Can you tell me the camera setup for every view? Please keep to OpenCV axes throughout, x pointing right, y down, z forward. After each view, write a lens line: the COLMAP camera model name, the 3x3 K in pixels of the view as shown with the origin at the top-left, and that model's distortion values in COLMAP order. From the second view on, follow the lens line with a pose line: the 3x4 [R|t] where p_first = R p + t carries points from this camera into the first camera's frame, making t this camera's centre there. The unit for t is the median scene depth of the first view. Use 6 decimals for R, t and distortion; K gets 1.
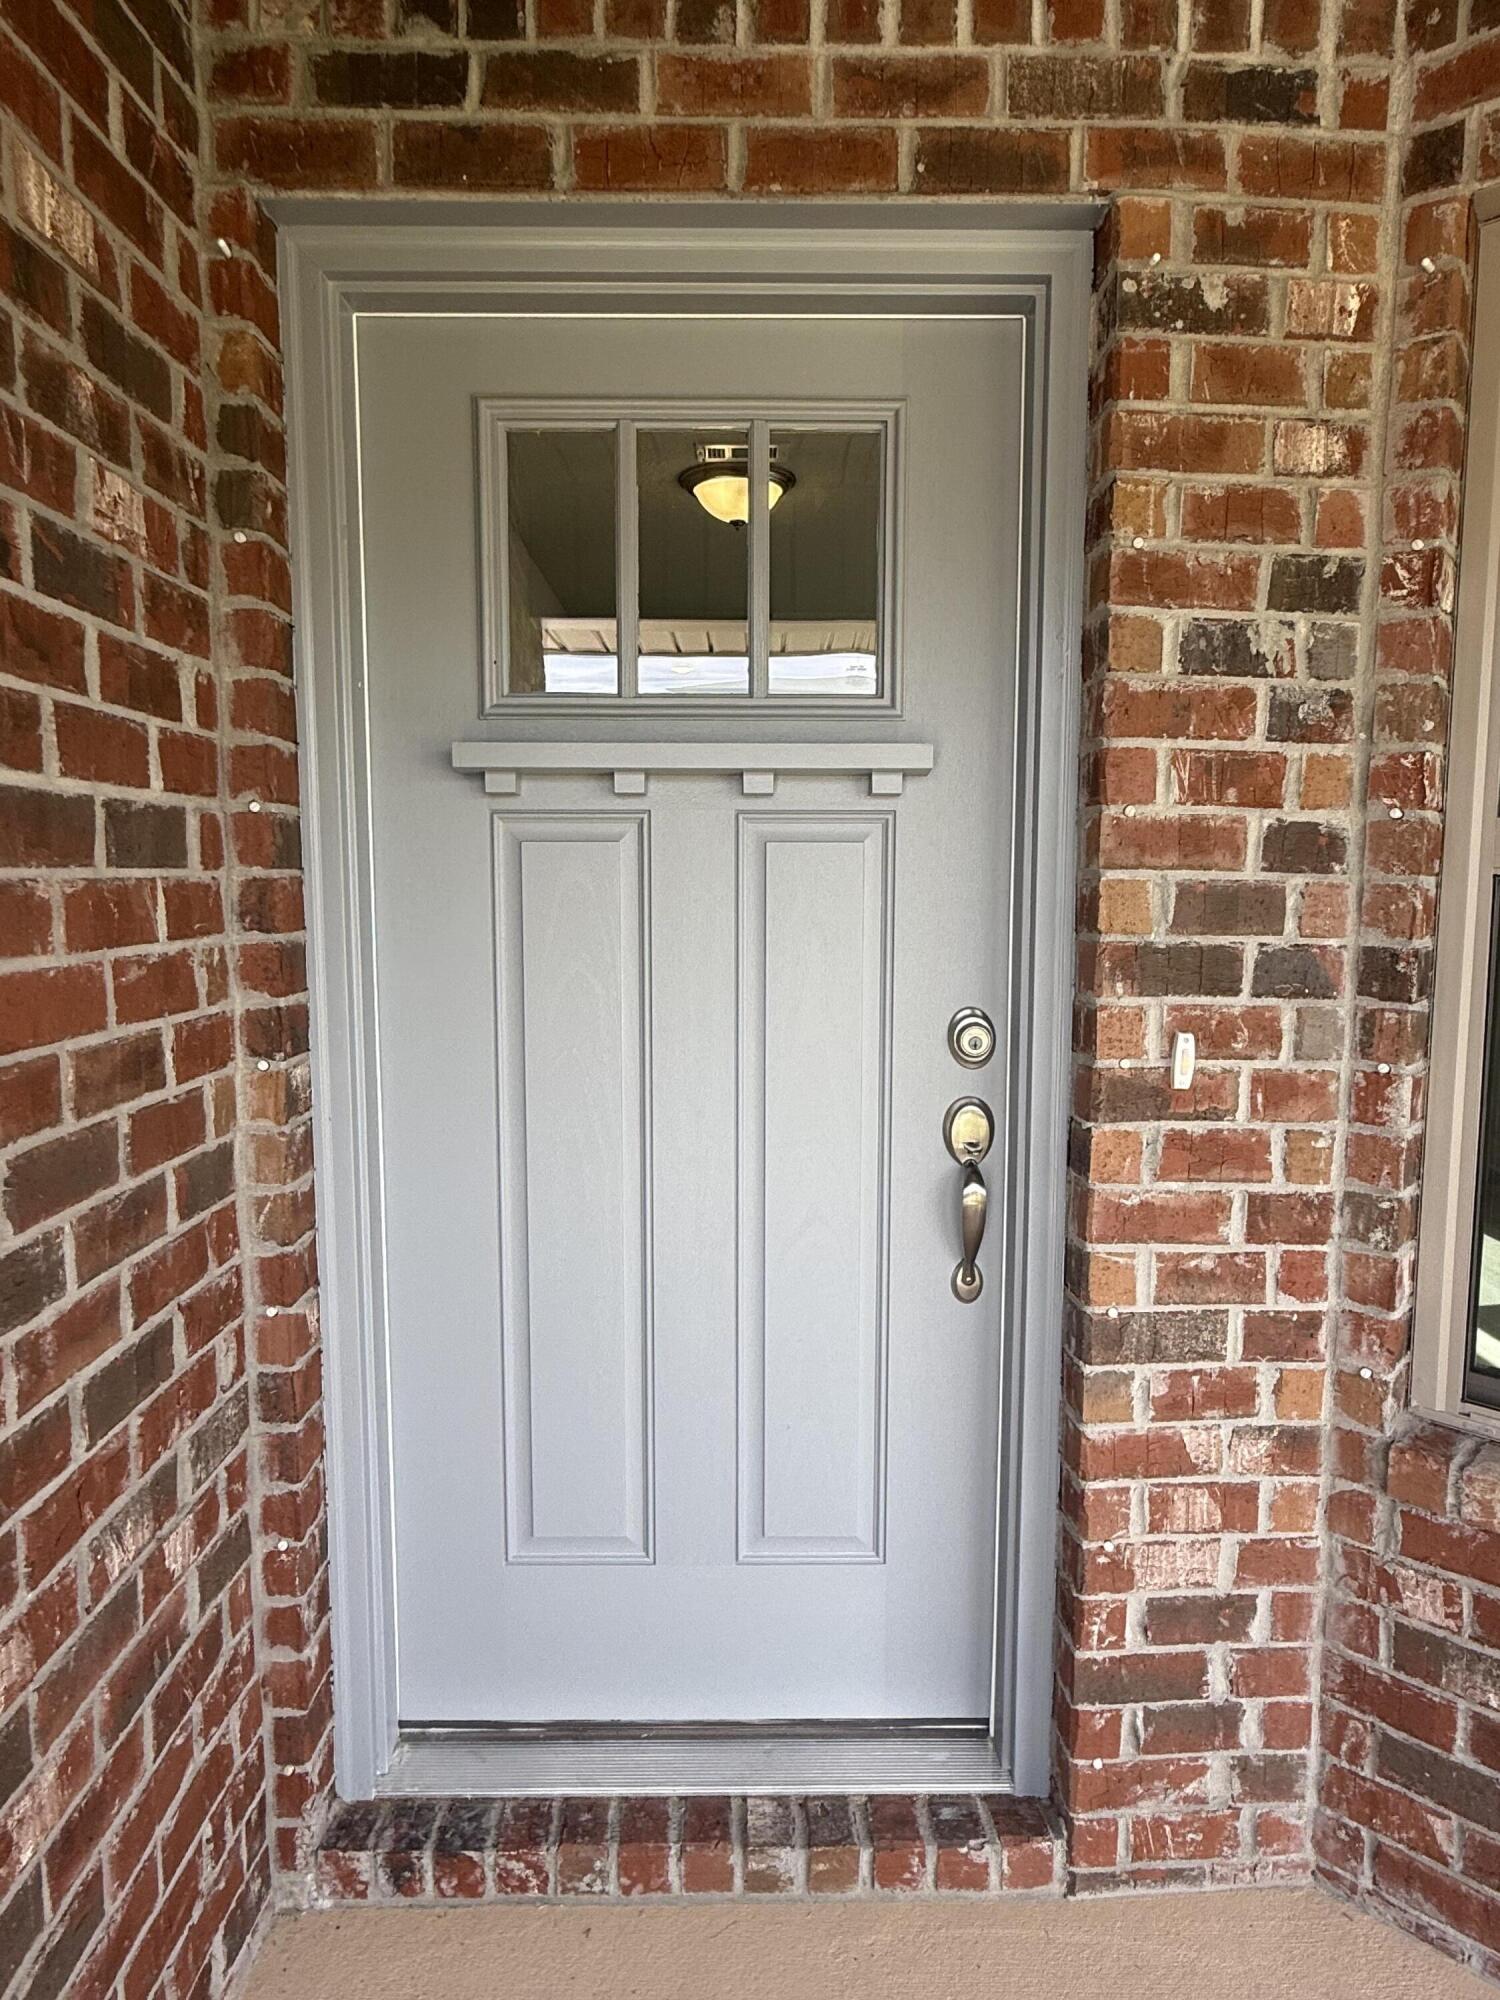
lens RADIAL K [[1277.4, 0, 755.3], [0, 1277.4, 1008.8], [0, 0, 1]] dist [-0.001783, -0.000143]
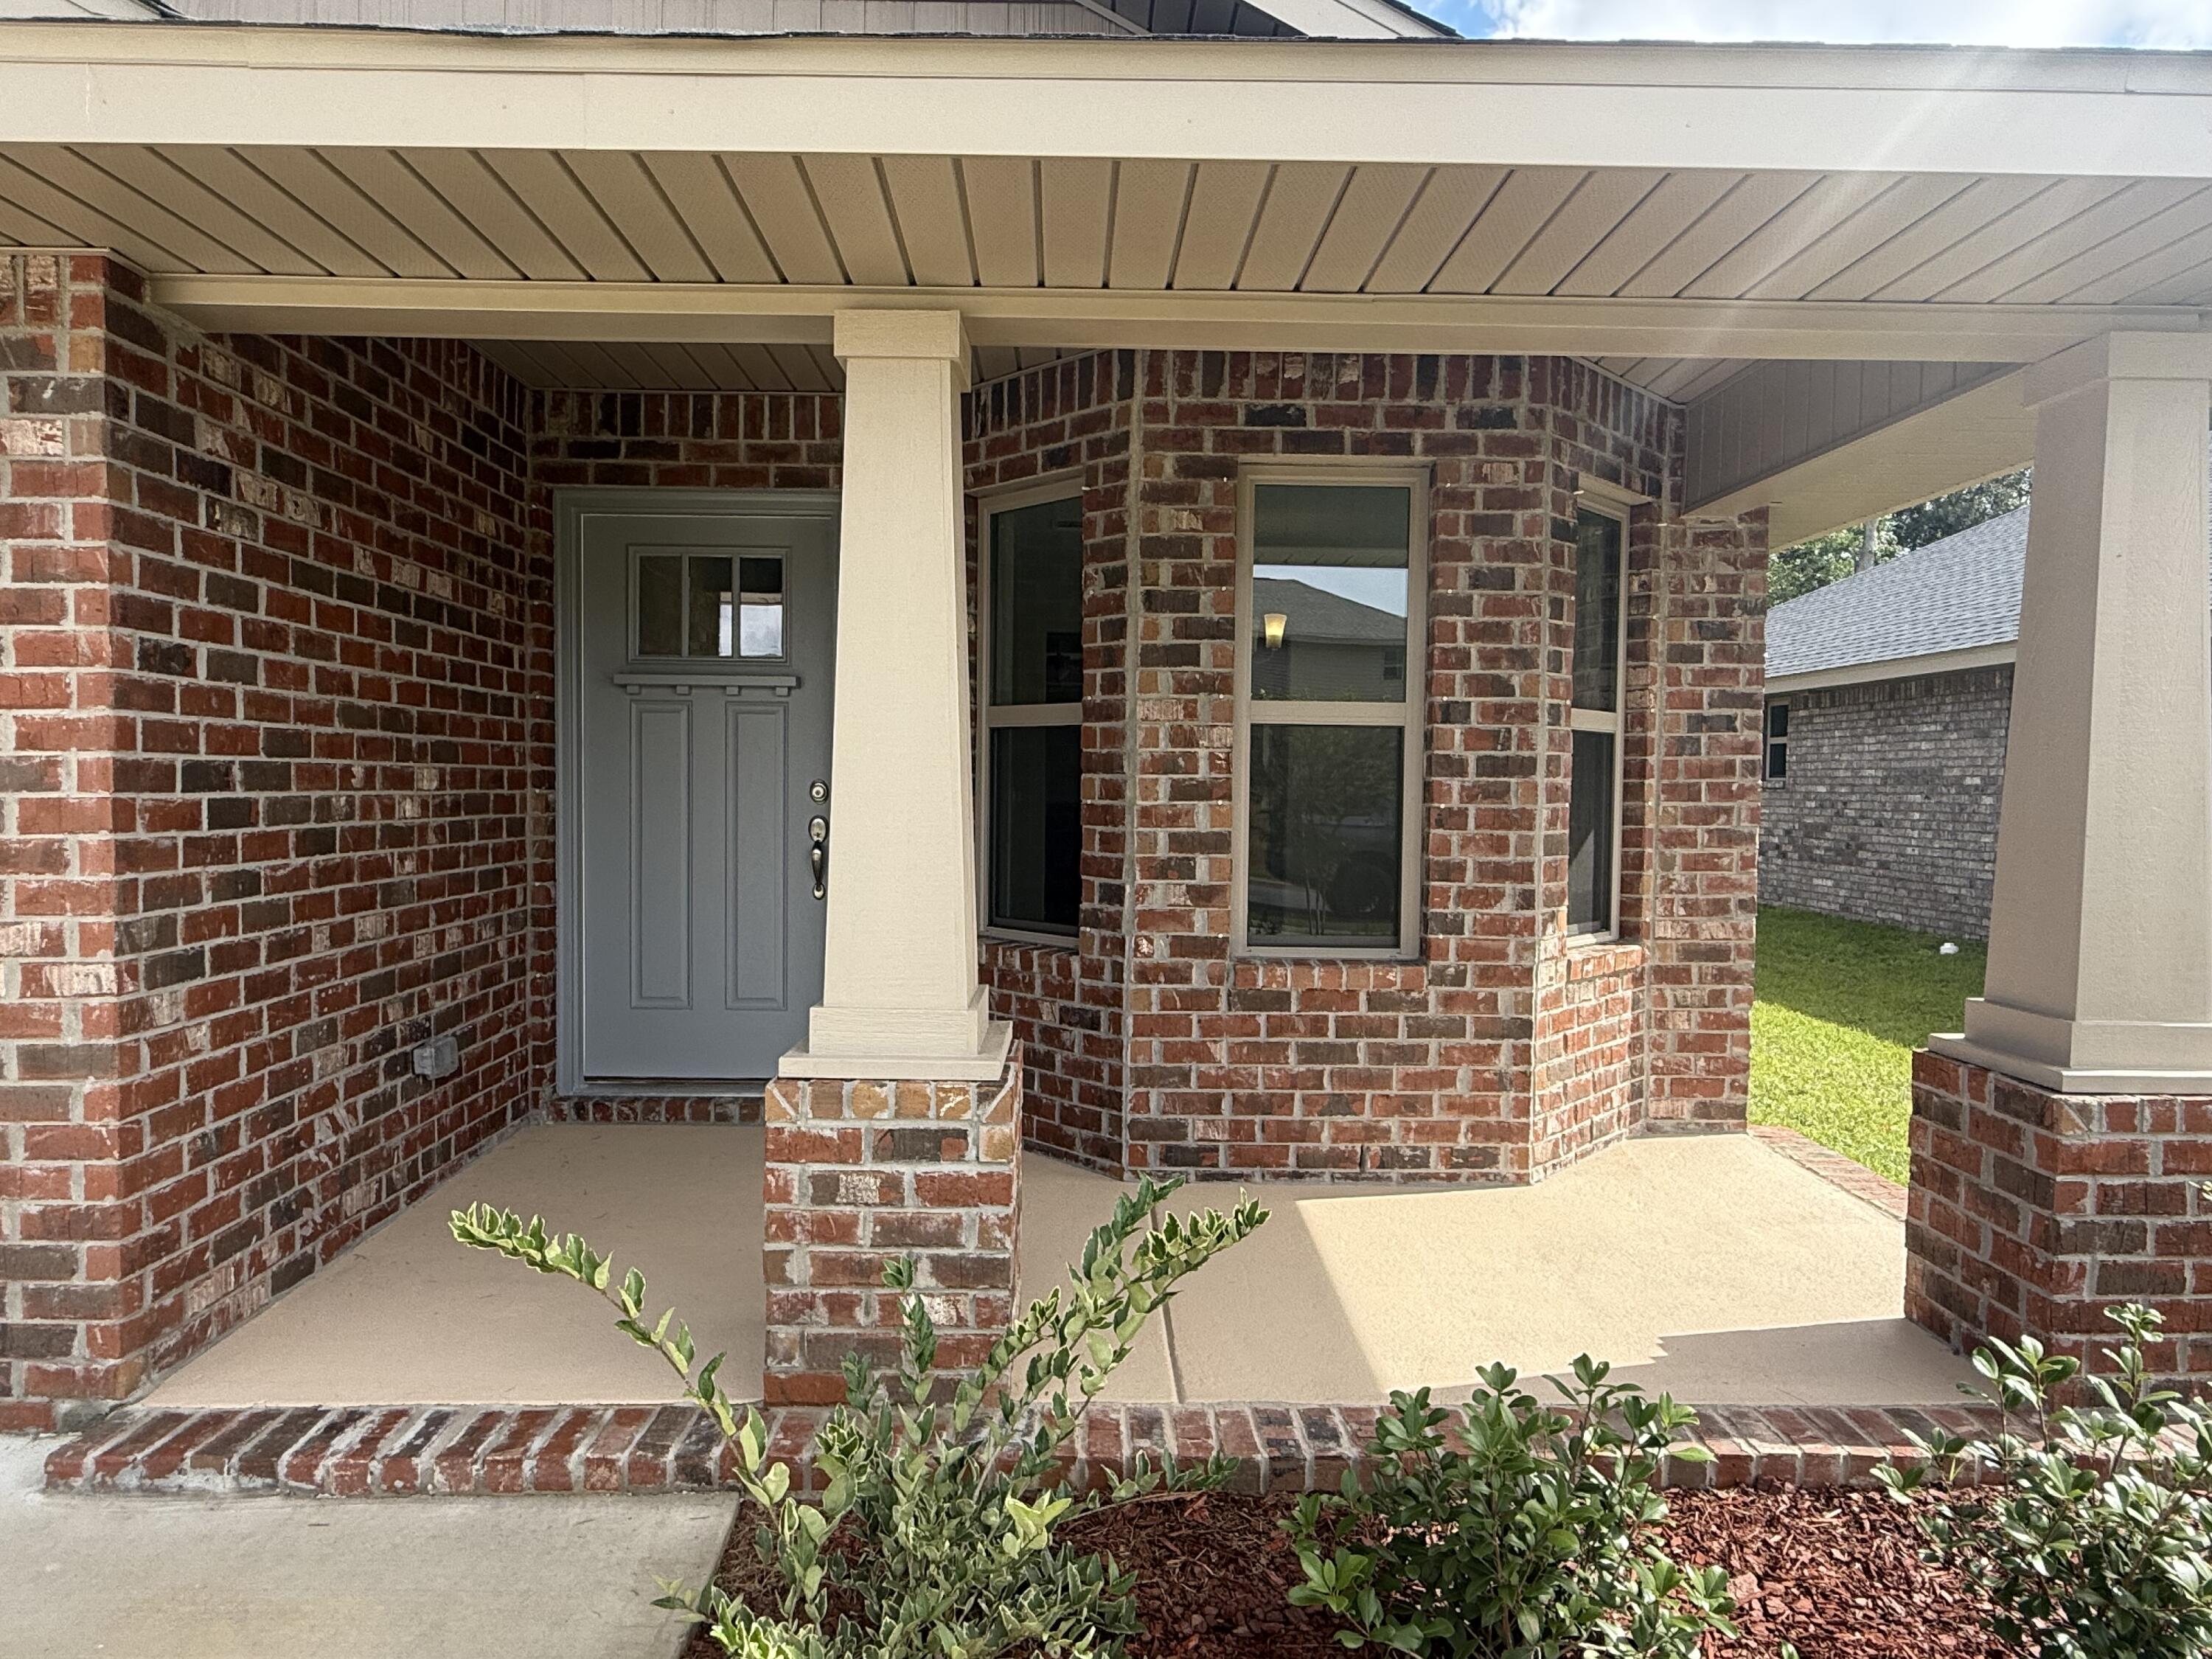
lens RADIAL K [[1412.8, 0, 1101.4], [0, 1412.8, 836.0], [0, 0, 1]] dist [-0.001783, -0.000143]
pose [[0.999936, 0.009662, 0.005930, 0.805768], [-0.009226, 0.997540, -0.069493, 0.340021], [-0.006587, 0.069434, 0.997565, -2.021722]]
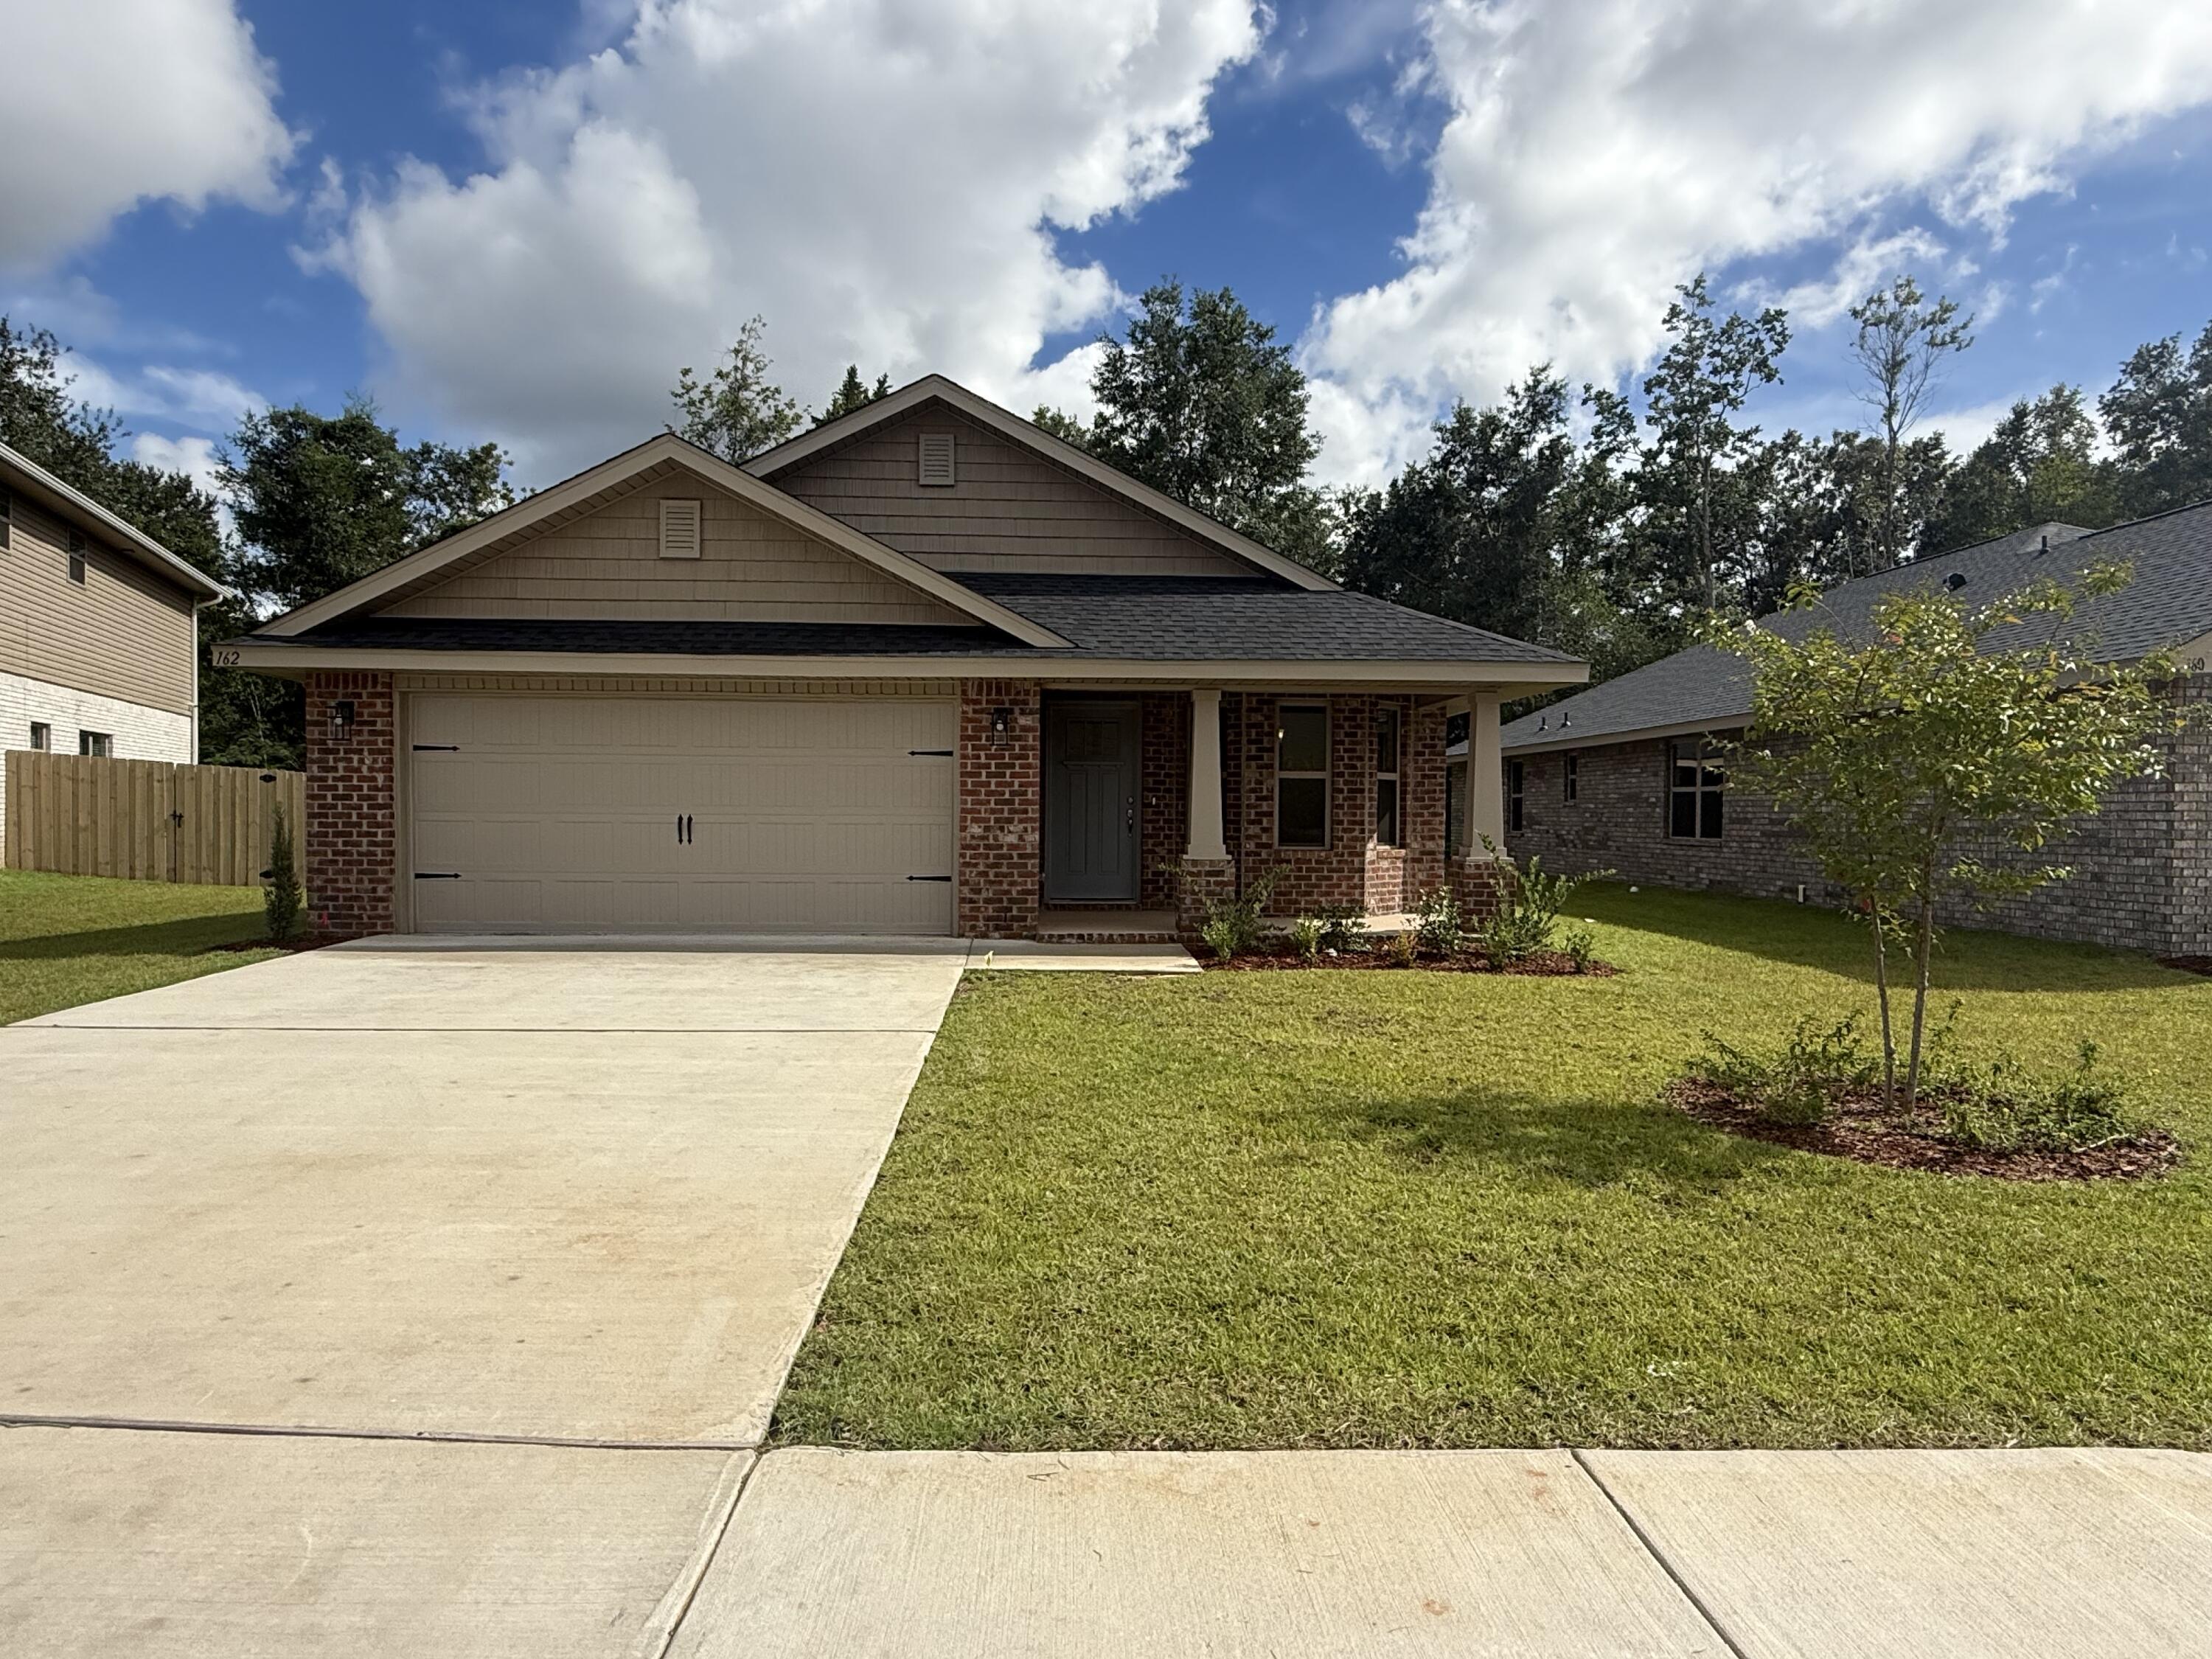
lens RADIAL K [[1412.8, 0, 1107.0], [0, 1412.8, 839.1], [0, 0, 1]] dist [-0.001783, -0.000143]
pose [[0.999508, 0.004835, 0.030976, -0.252127], [-0.002031, 0.995947, -0.089915, 1.120651], [-0.031285, 0.089808, 0.995468, -8.141470]]
